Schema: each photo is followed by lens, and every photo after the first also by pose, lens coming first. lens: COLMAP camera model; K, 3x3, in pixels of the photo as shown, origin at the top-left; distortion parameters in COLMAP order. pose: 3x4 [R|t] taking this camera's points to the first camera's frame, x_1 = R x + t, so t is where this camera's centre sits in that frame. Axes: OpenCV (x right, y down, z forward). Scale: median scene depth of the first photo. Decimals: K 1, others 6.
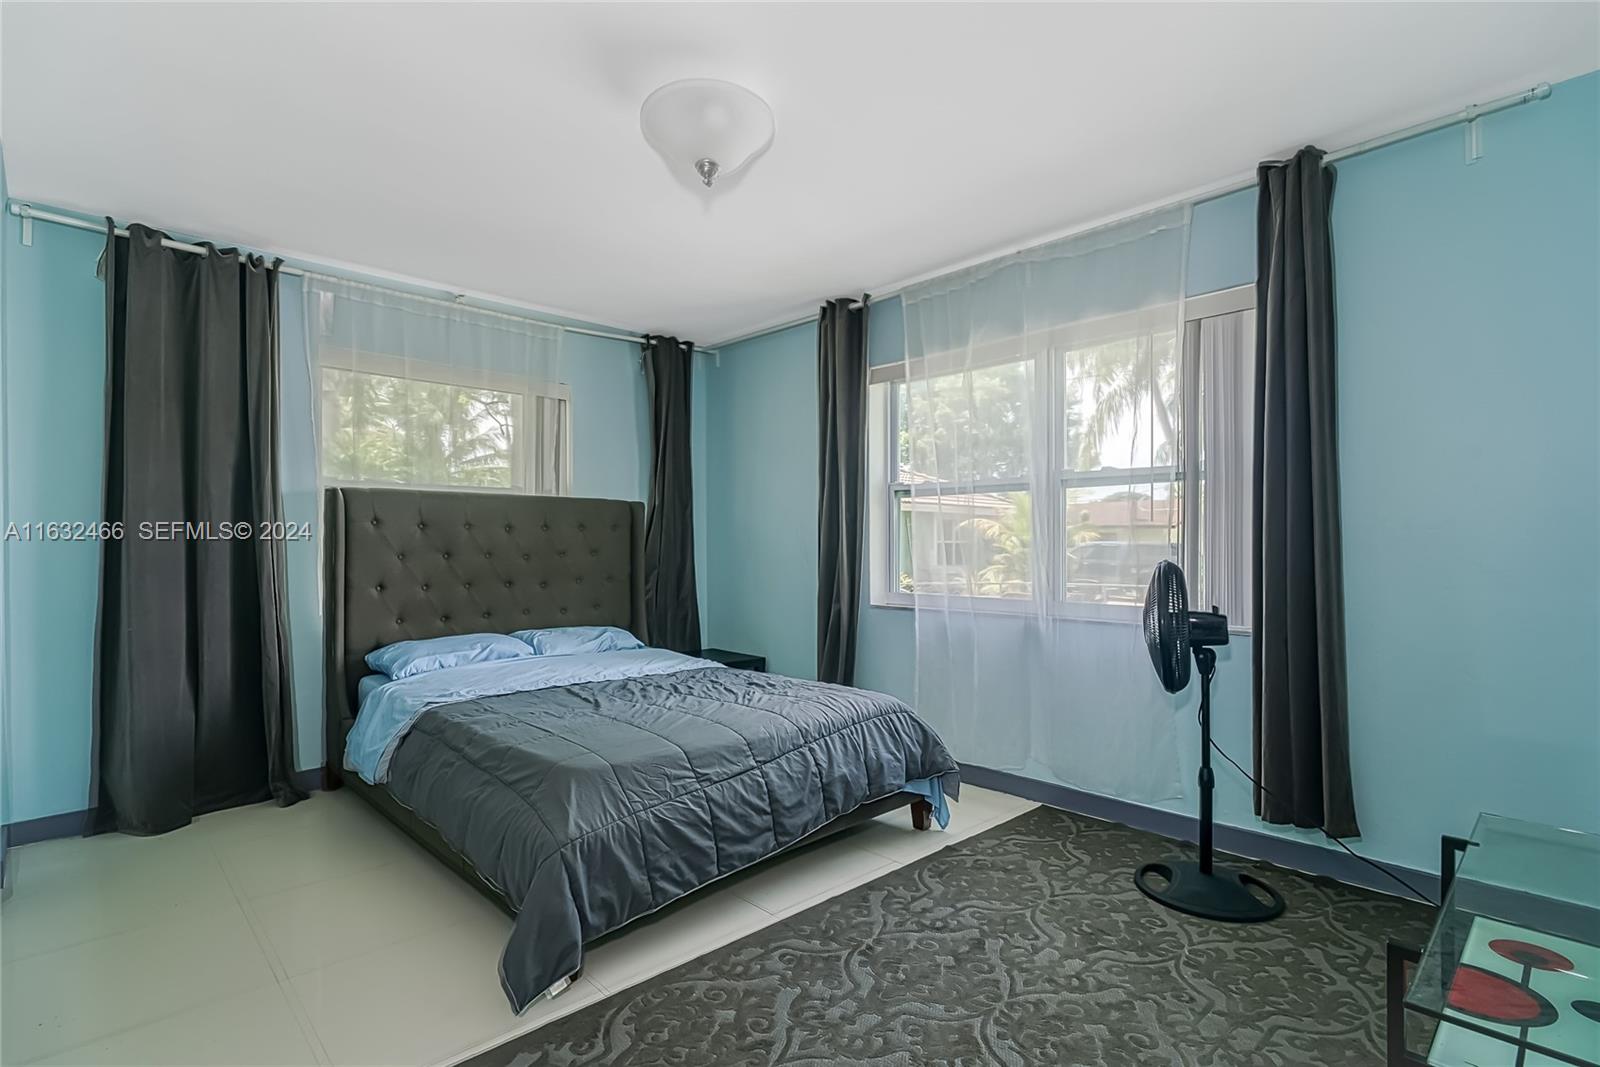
lens RADIAL K [[768.6, 0, 800.0], [0, 768.6, 533.5], [0, 0, 1]] dist [0.001973, -0.000988]
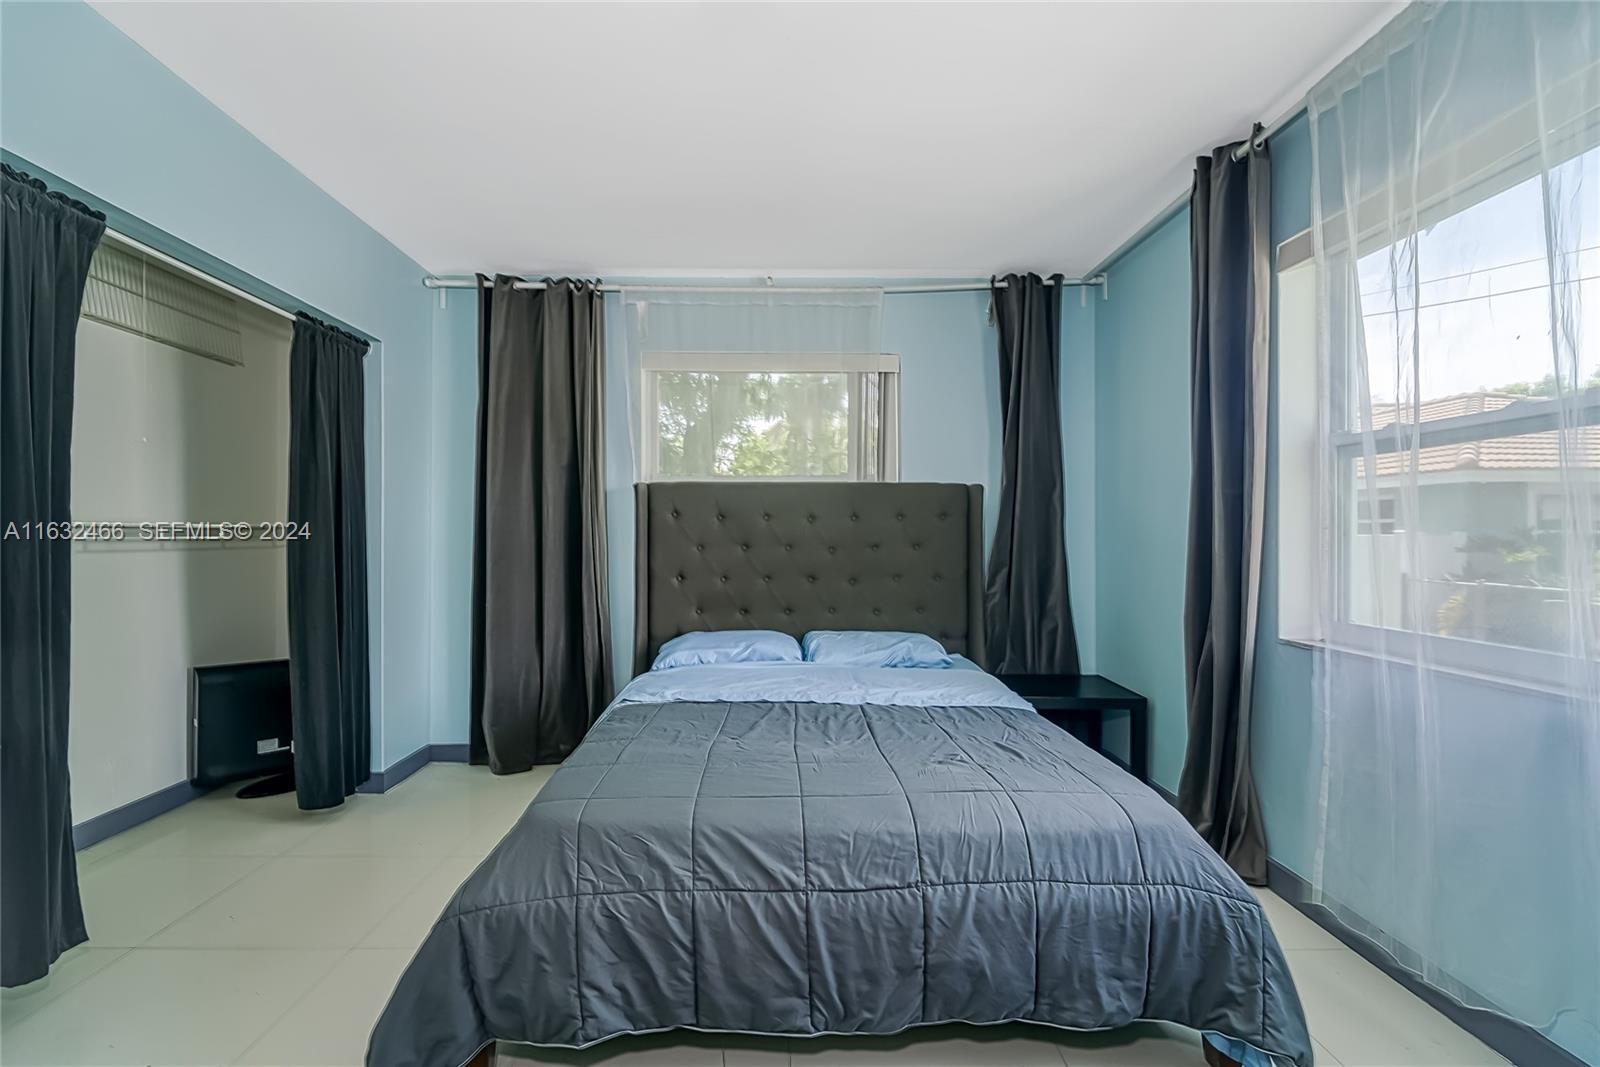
lens RADIAL K [[772.9, 0, 796.7], [0, 772.9, 517.8], [0, 0, 1]] dist [0.010631, -0.011282]
pose [[0.727034, -0.012673, -0.686485, 0.260315], [0.006777, 0.999913, -0.011282, 0.003278], [0.686569, 0.003550, 0.727056, 0.335019]]
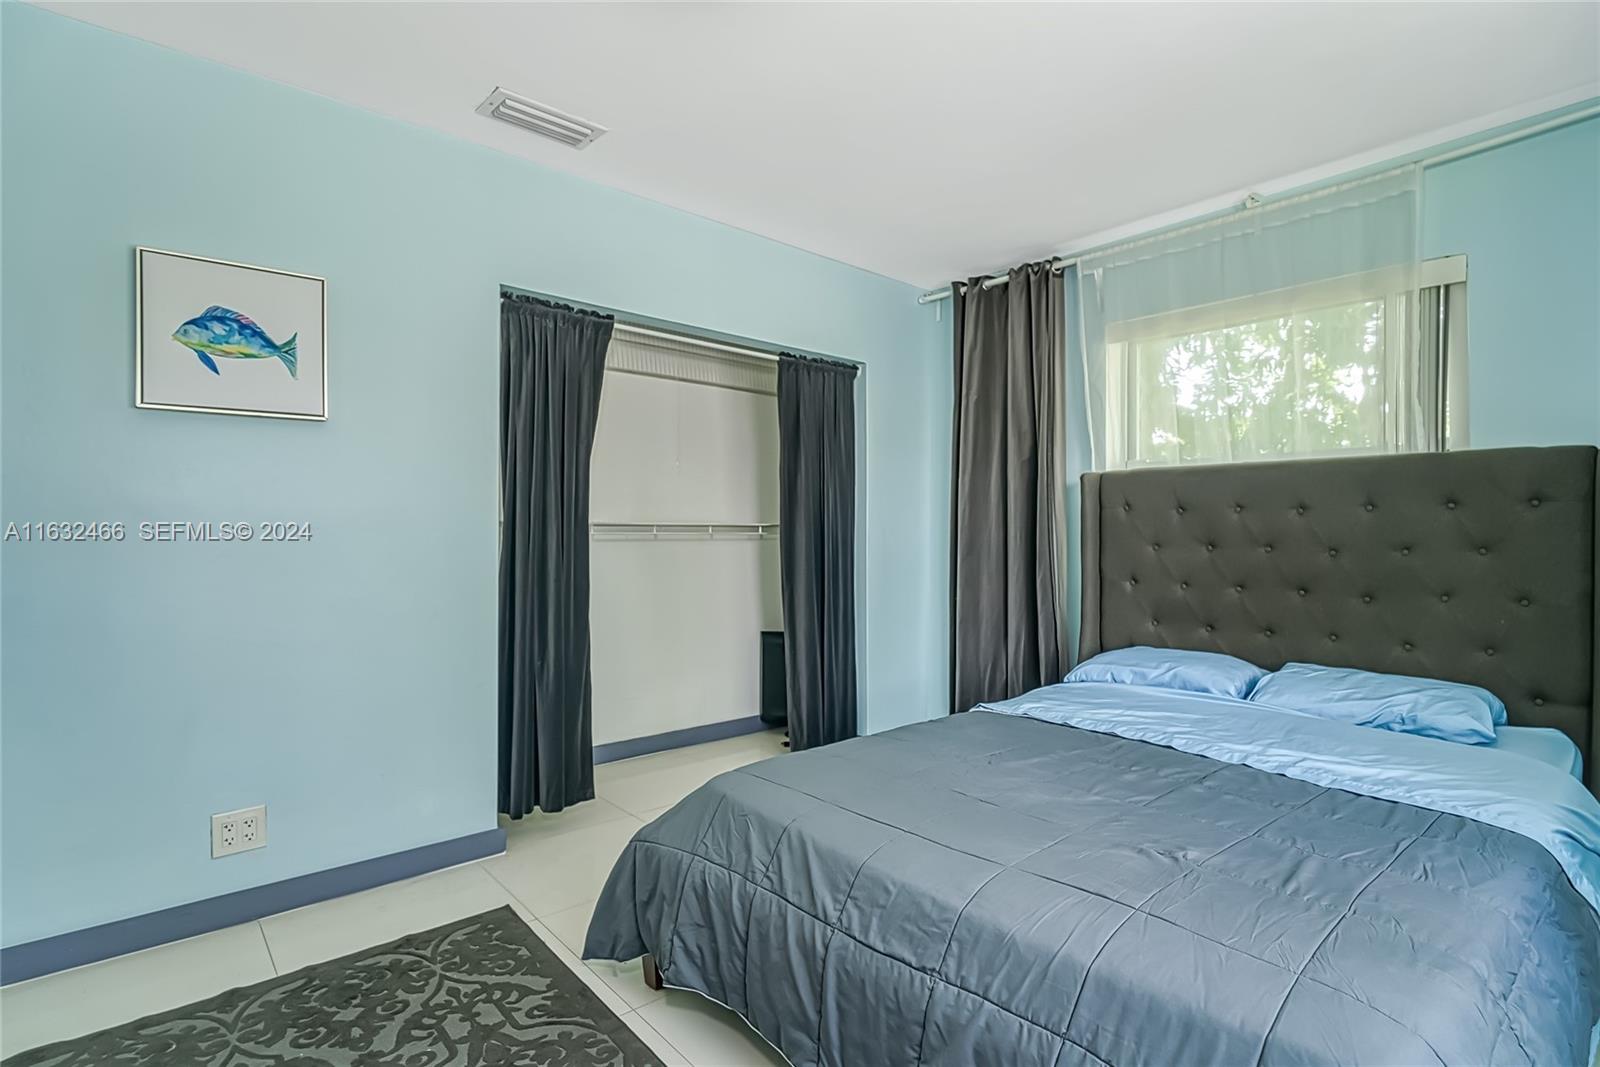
lens RADIAL K [[799.9, 0, 837.4], [0, 799.9, 523.4], [0, 0, 1]] dist [0.004245, -0.001317]
pose [[-0.031670, -0.009009, -0.999458, 0.361043], [0.012400, 0.999879, -0.009406, 0.008138], [0.999421, -0.012691, -0.031554, 0.653404]]
